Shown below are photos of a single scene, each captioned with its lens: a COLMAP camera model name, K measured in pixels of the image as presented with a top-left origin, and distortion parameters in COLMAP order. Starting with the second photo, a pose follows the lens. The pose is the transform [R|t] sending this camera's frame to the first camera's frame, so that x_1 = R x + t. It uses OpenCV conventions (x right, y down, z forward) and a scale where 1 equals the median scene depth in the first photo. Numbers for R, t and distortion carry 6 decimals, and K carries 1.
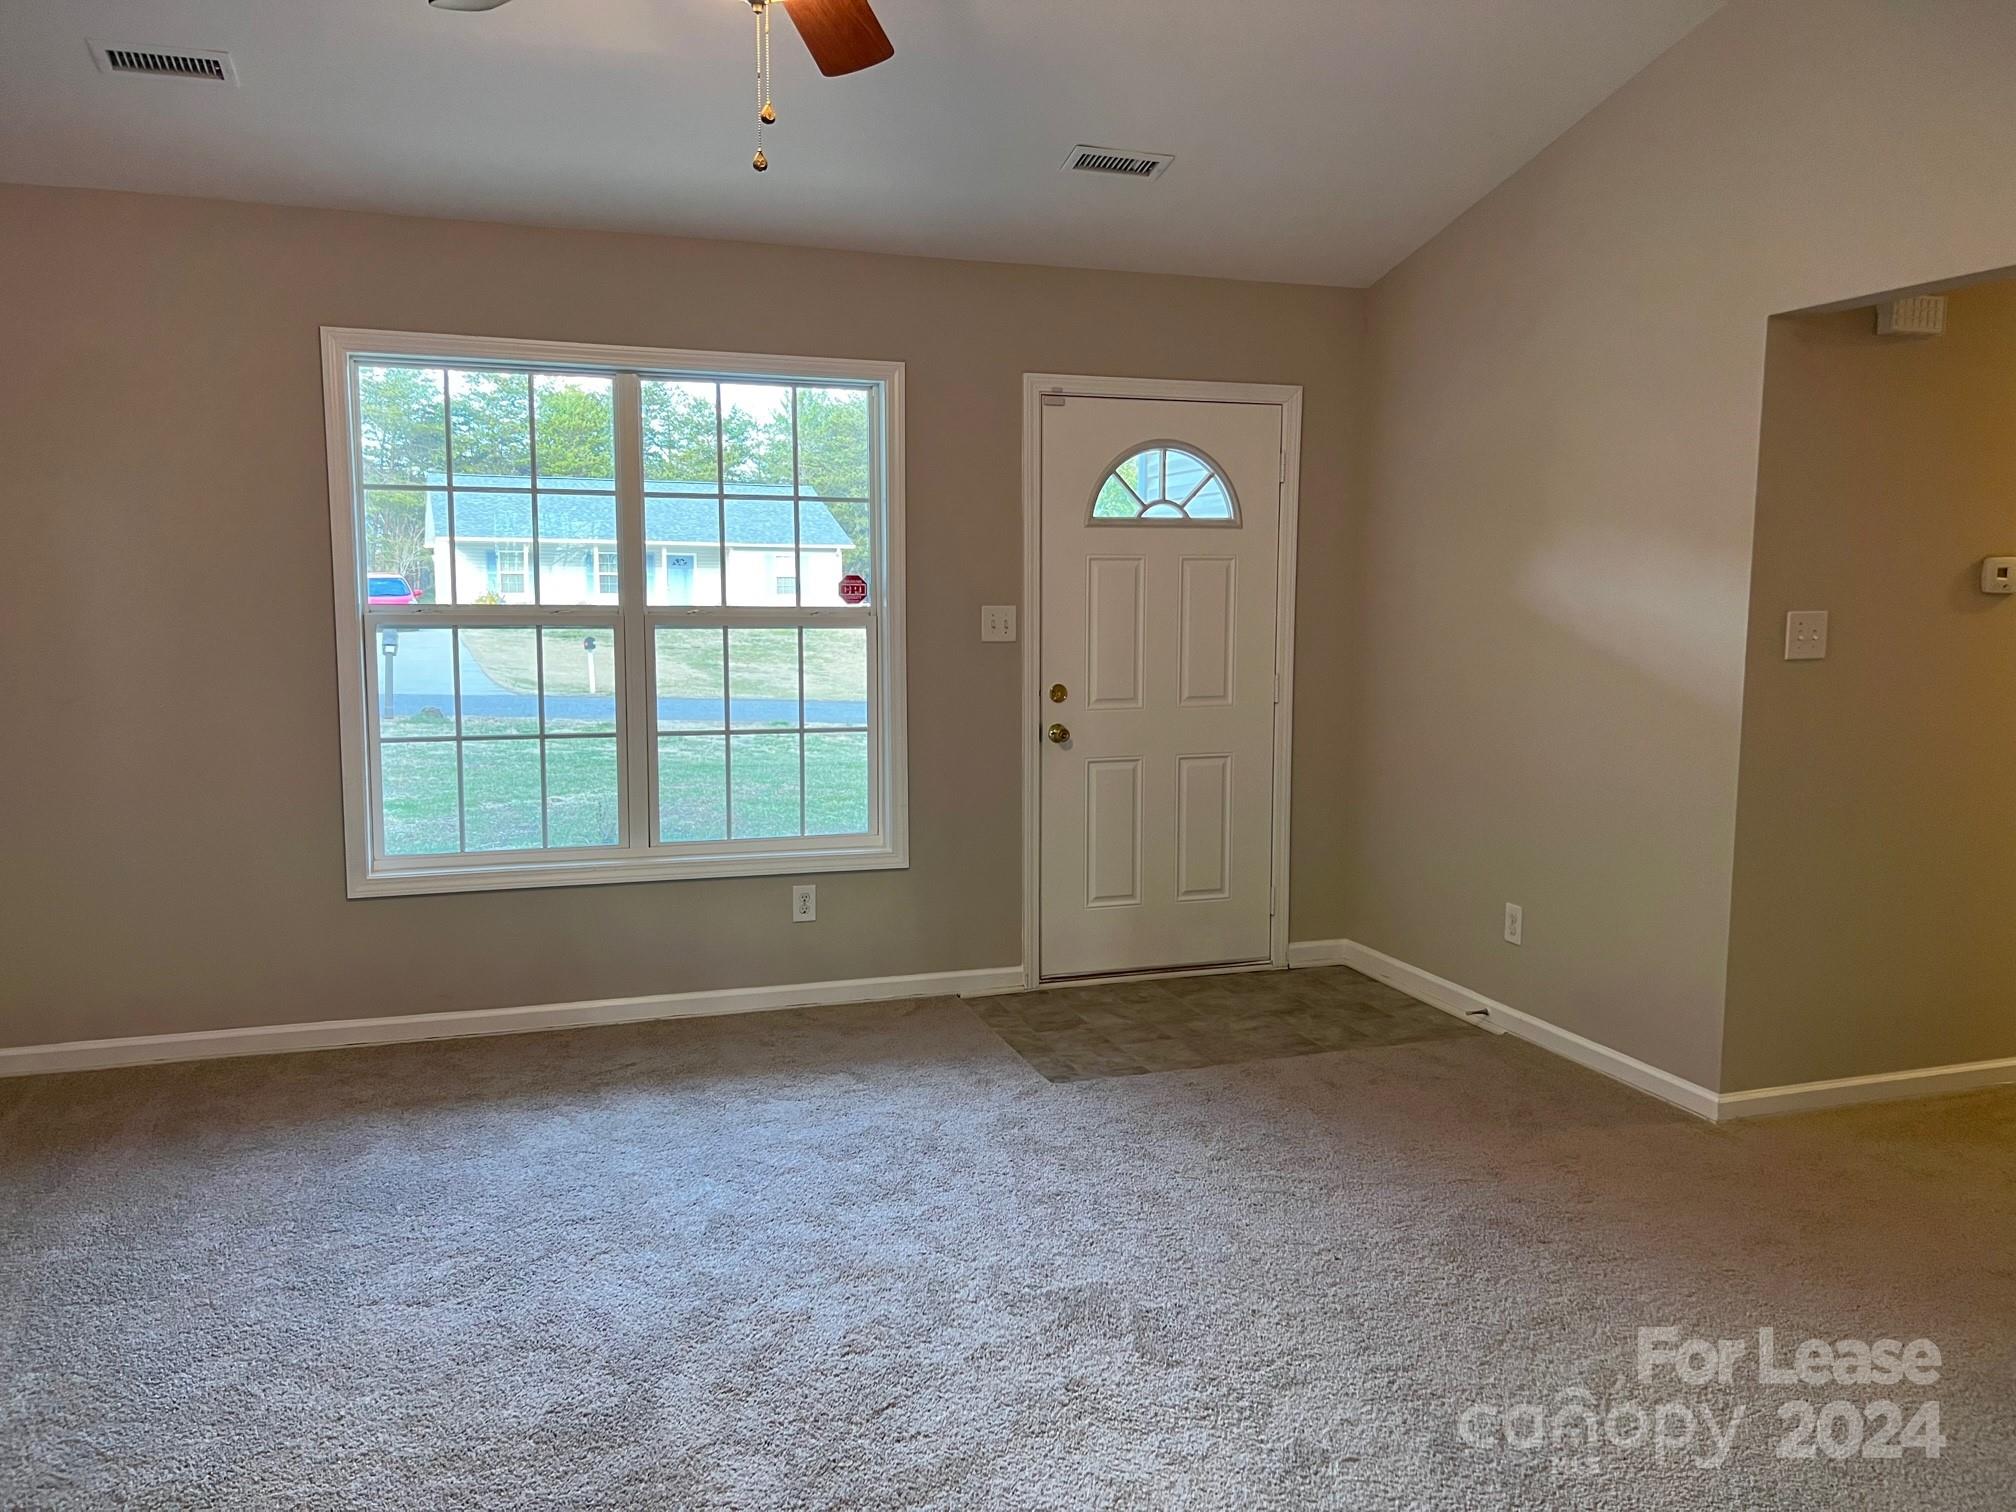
lens RADIAL K [[1521.0, 0, 1012.0], [0, 1521.0, 760.1], [0, 0, 1]] dist [0.063177, -0.067639]
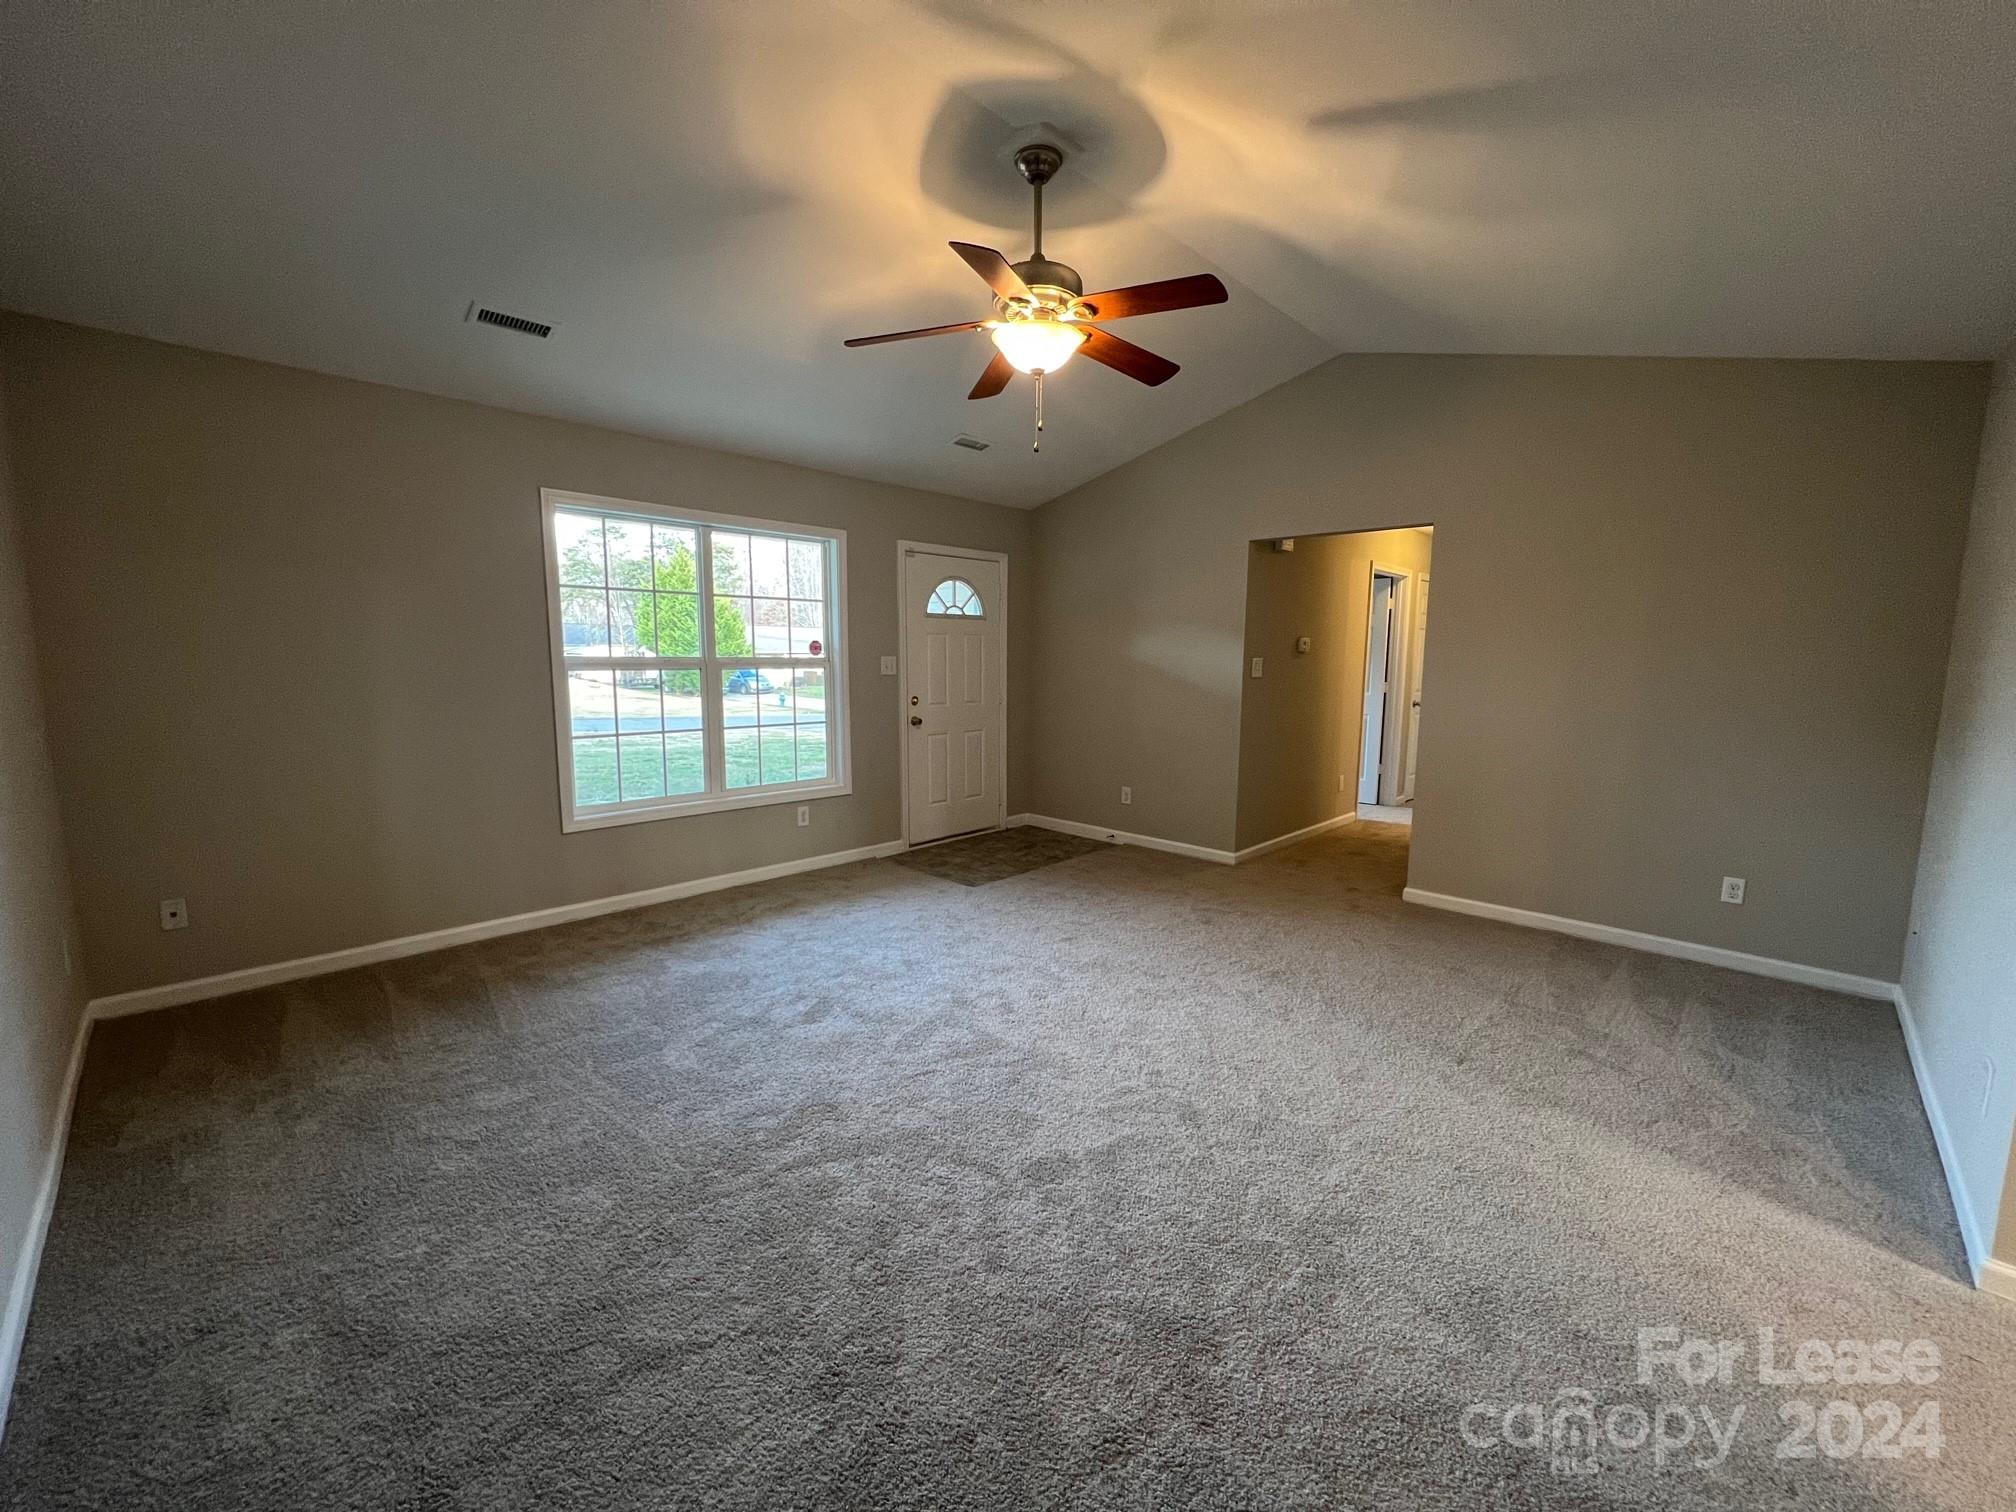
lens RADIAL K [[811.8, 0, 999.4], [0, 811.8, 755.0], [0, 0, 1]] dist [0.003910, -0.000291]
pose [[0.891223, -0.054925, 0.450227, -0.400030], [0.048897, 0.998490, 0.025017, 0.006373], [-0.450921, -0.000281, 0.892564, 0.000567]]
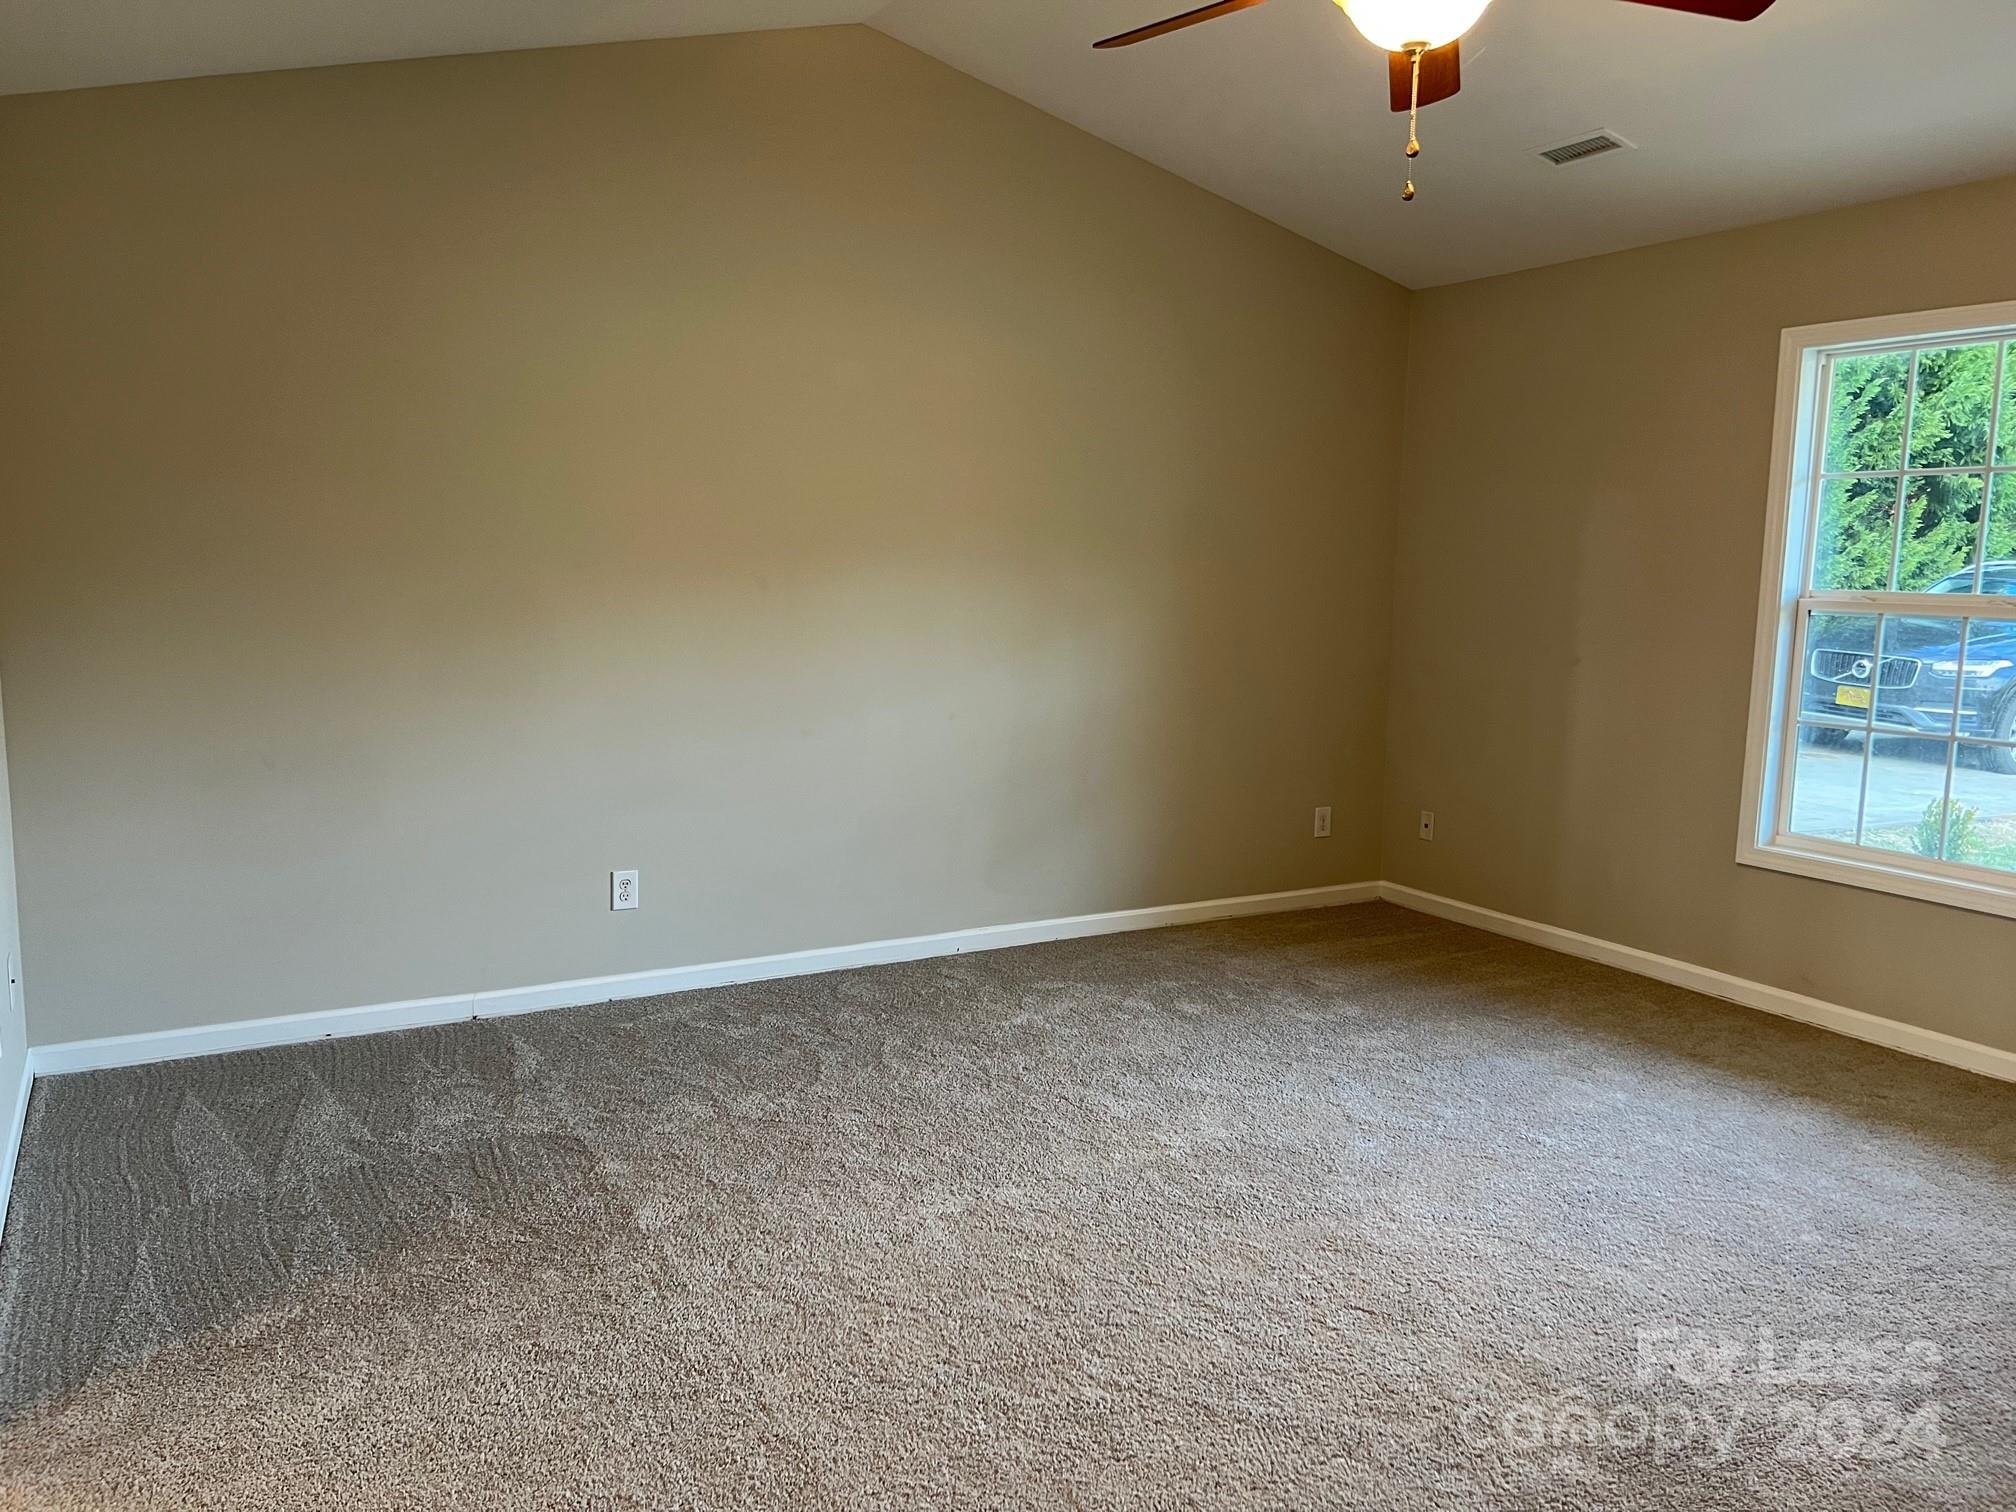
lens RADIAL K [[1521.0, 0, 1014.8], [0, 1521.0, 757.8], [0, 0, 1]] dist [0.063177, -0.067639]
pose [[0.193639, 0.127831, -0.972709, 0.503800], [-0.129424, 0.986138, 0.103831, -0.028521], [0.972499, 0.105786, 0.207499, 0.276495]]
